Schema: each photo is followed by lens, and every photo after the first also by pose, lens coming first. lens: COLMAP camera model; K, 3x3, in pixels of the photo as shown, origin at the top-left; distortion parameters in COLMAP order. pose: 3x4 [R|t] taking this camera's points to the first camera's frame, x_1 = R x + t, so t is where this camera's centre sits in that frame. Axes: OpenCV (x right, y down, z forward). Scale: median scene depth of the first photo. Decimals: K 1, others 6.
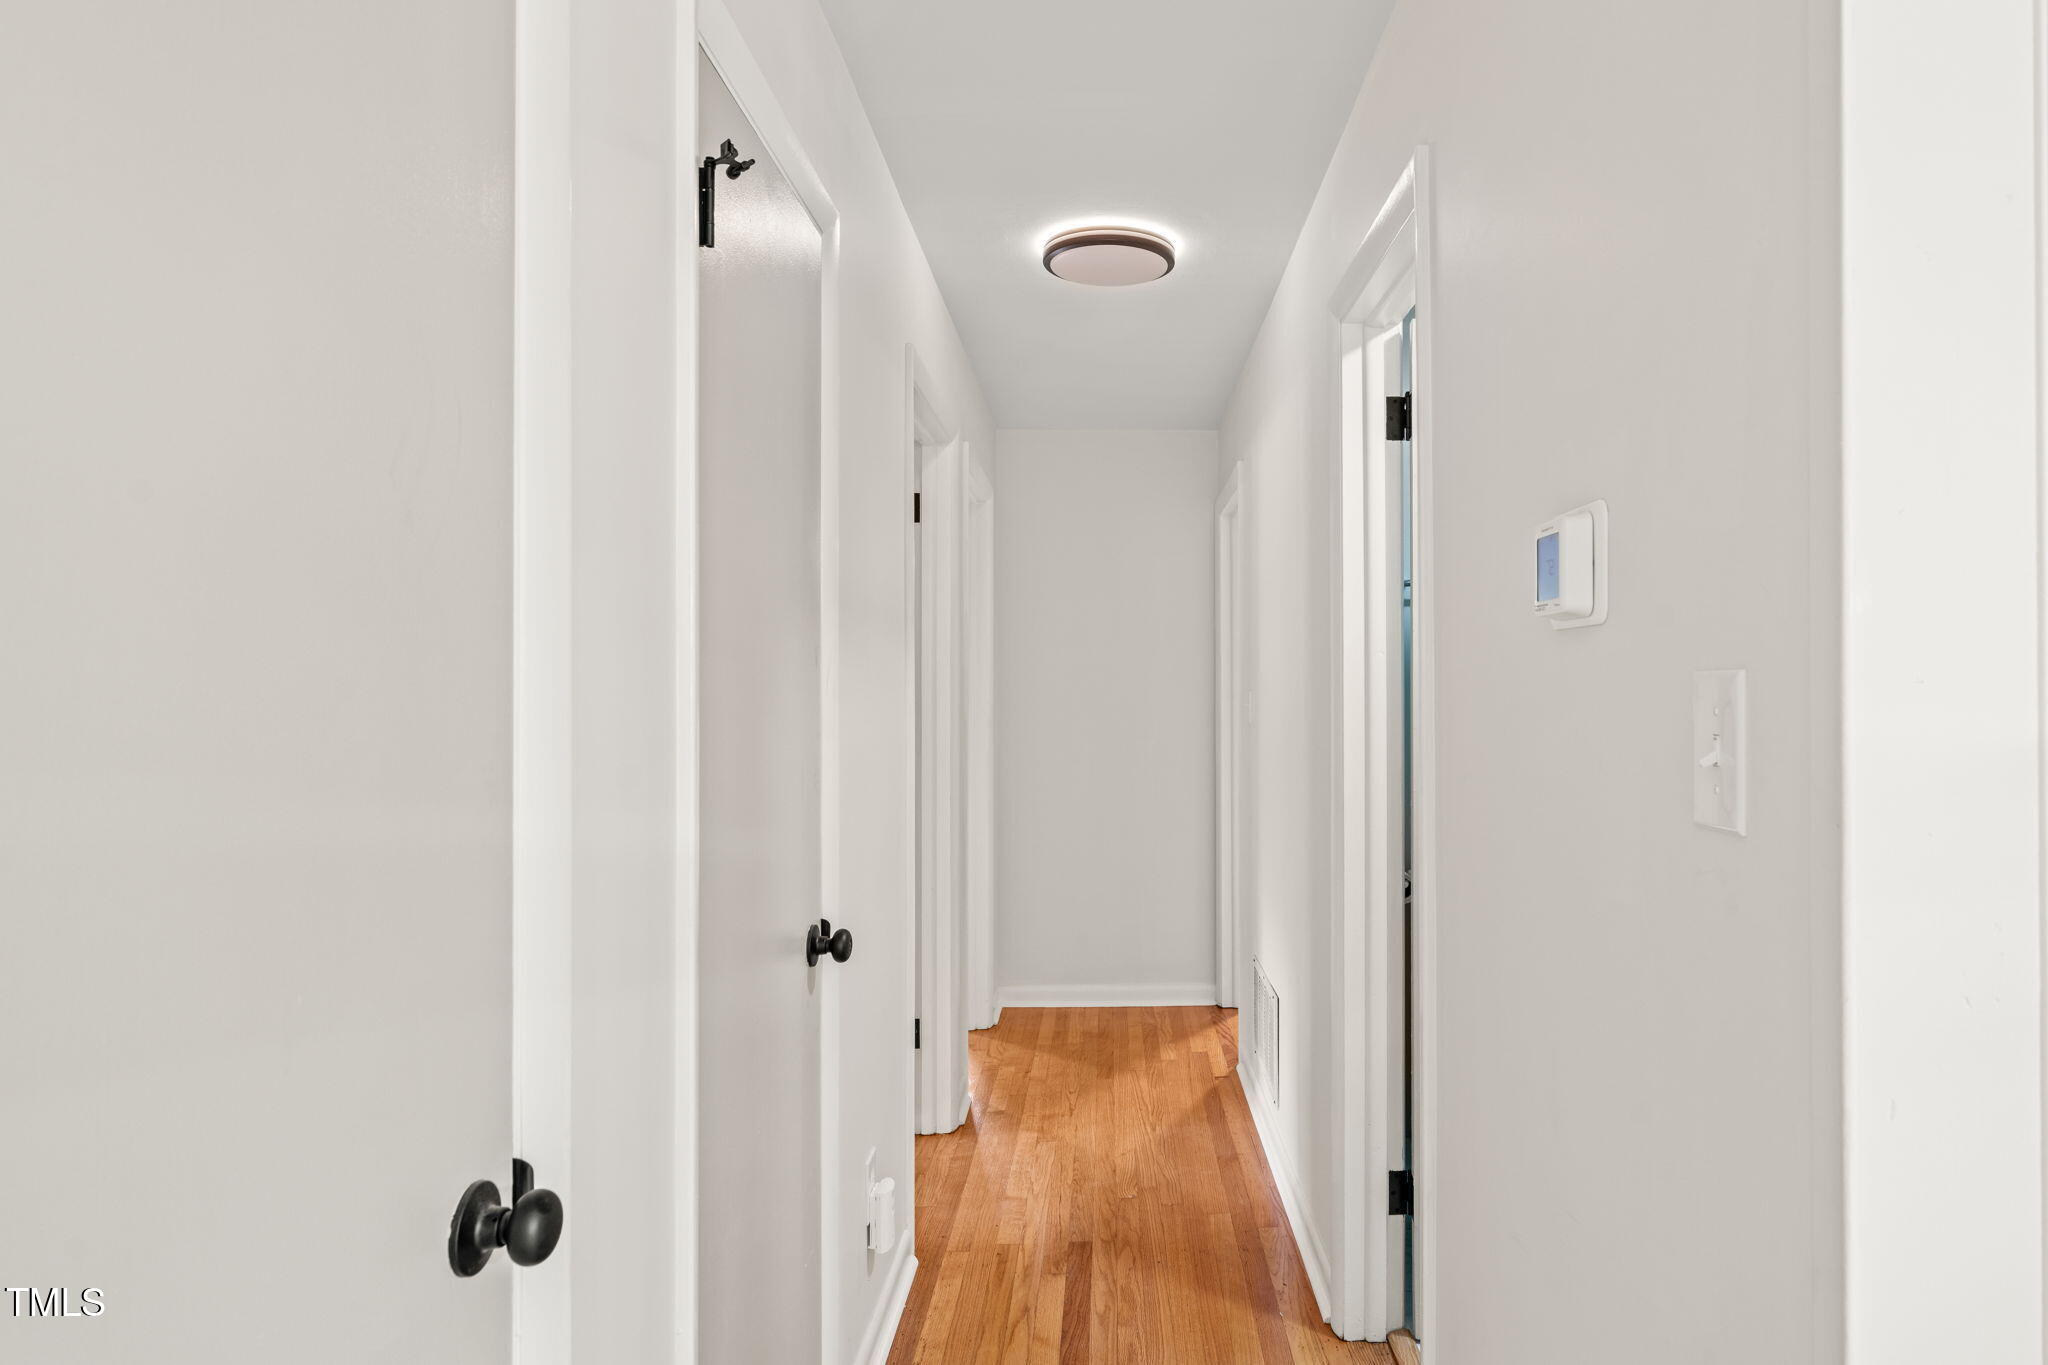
lens RADIAL K [[857.9, 0, 1024.0], [0, 857.9, 682.5], [0, 0, 1]] dist [-0.000431, 0.000088]
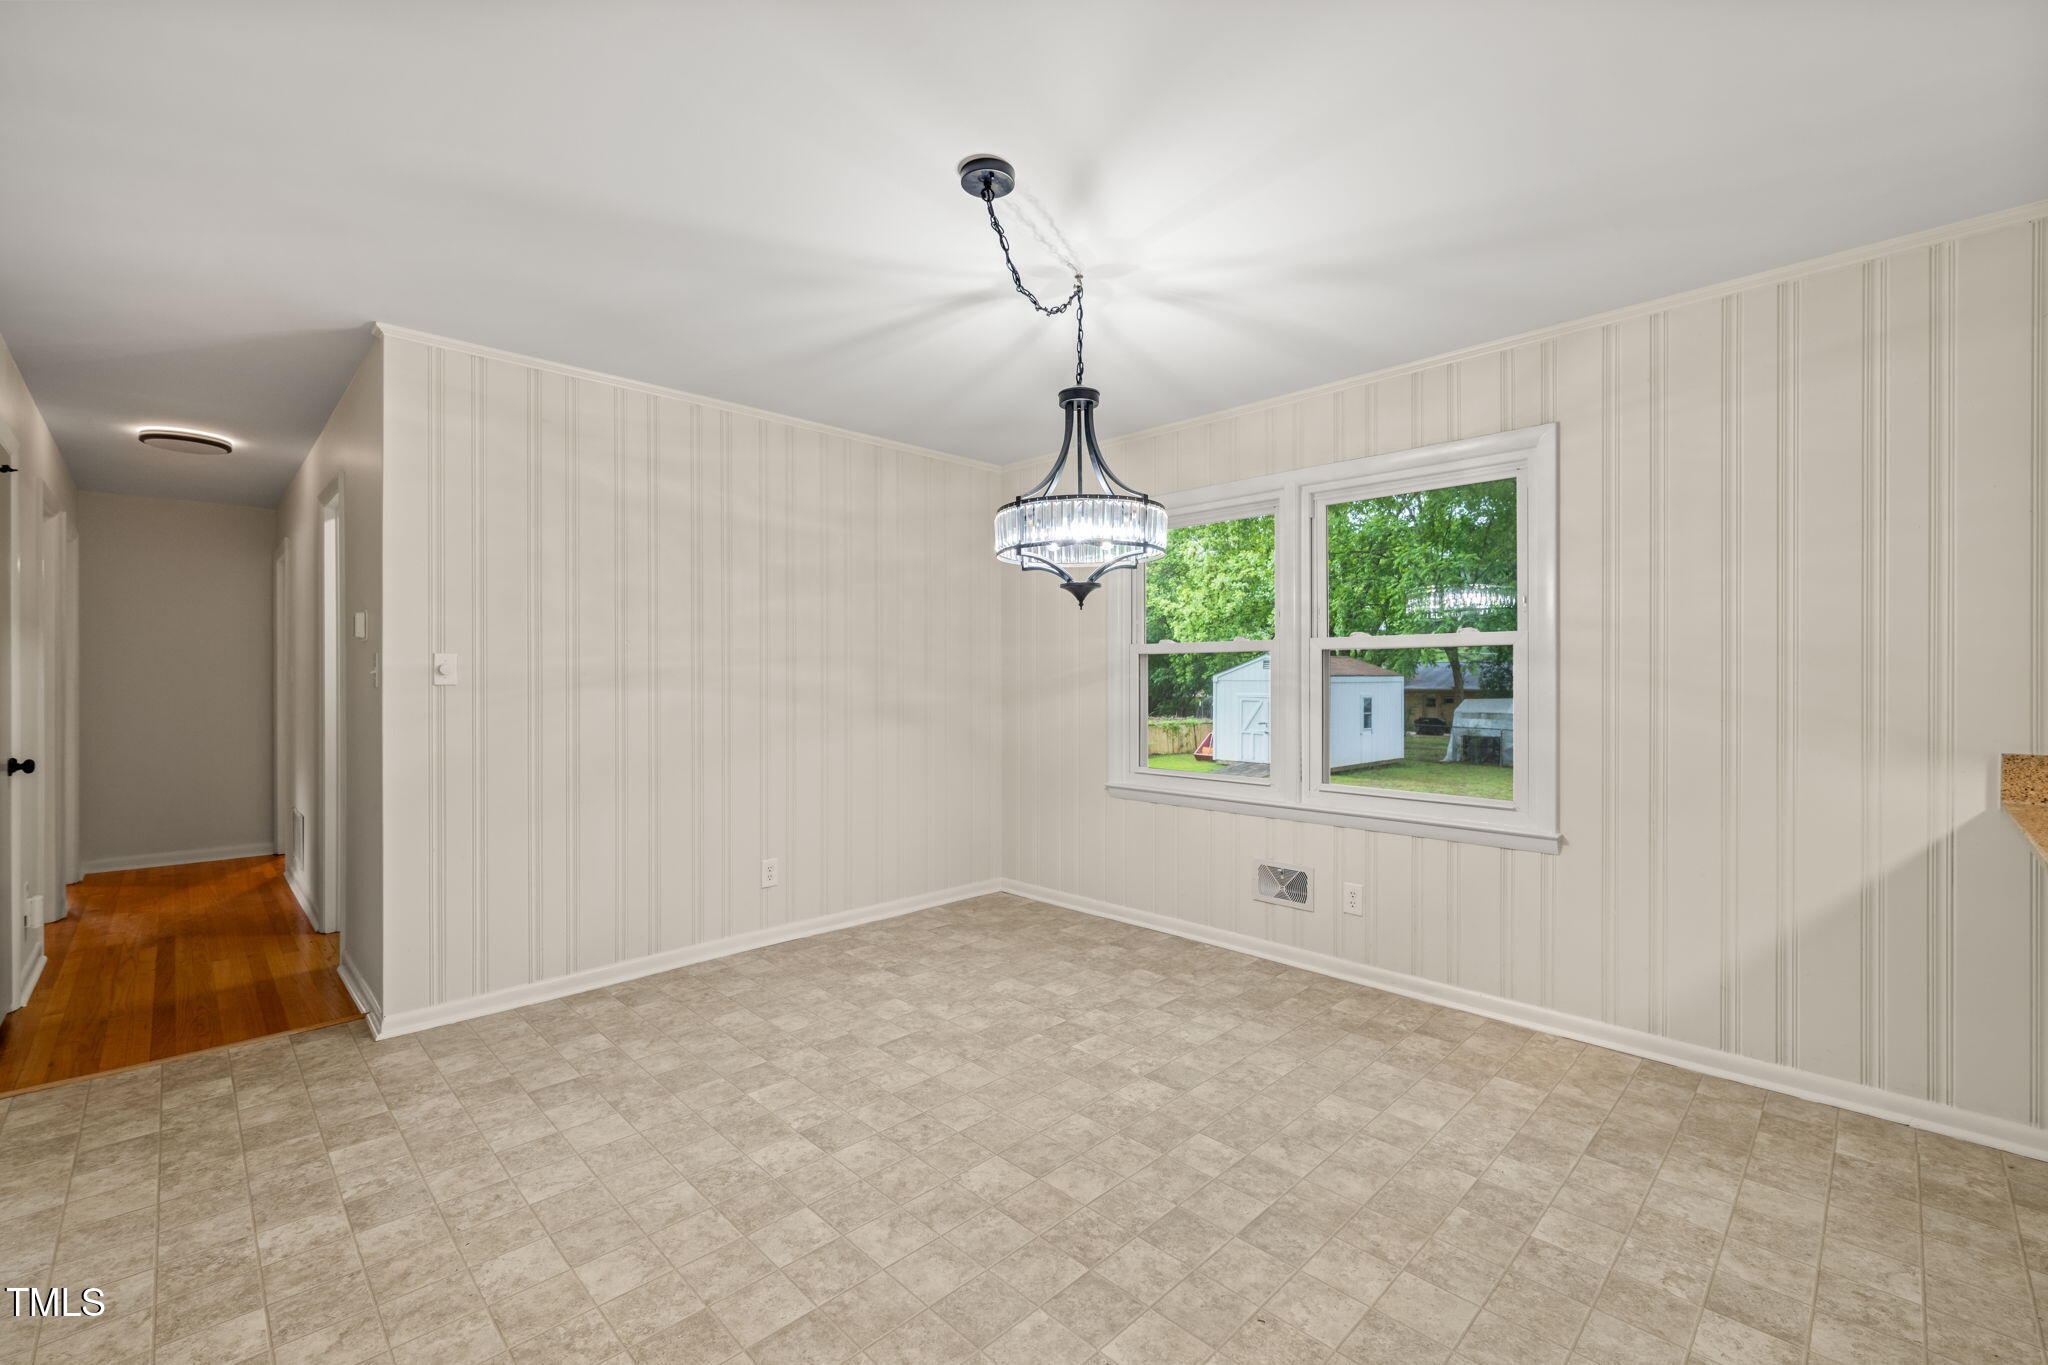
lens RADIAL K [[857.9, 0, 1024.0], [0, 857.9, 682.5], [0, 0, 1]] dist [-0.000431, 0.000088]
pose [[0.635751, -0.000064, 0.771894, -0.175438], [-0.010493, 0.999907, 0.008725, 0.019693], [-0.771823, -0.013646, 0.635691, -1.529799]]
